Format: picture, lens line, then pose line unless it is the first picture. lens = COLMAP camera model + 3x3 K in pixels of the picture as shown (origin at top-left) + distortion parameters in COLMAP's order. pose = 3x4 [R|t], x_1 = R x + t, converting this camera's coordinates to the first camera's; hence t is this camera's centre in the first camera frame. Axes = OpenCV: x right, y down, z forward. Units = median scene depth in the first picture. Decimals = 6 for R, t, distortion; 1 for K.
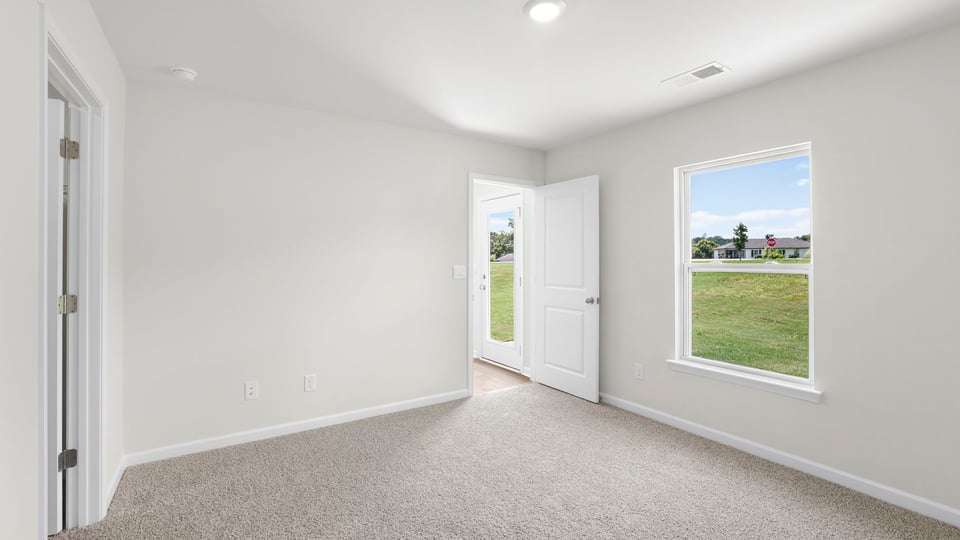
lens RADIAL K [[415.6, 0, 469.1], [0, 415.6, 264.8], [0, 0, 1]] dist [-0.042711, 0.016433]
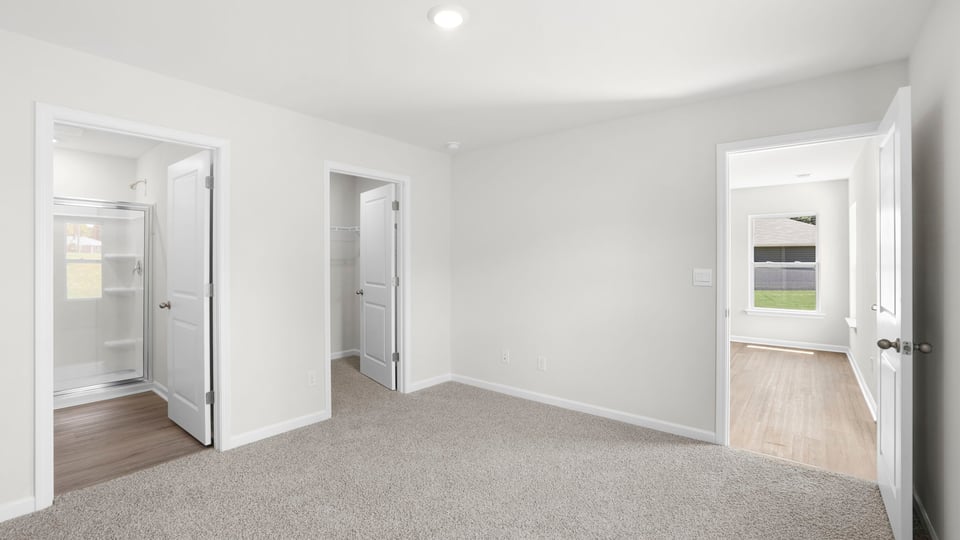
lens RADIAL K [[421.8, 0, 478.7], [0, 421.8, 264.1], [0, 0, 1]] dist [-0.048442, 0.016793]
pose [[0.314525, 0.012613, -0.949165, 0.654914], [-0.012839, 0.999877, 0.009032, -0.009672], [0.949162, 0.009346, 0.314648, 0.404795]]
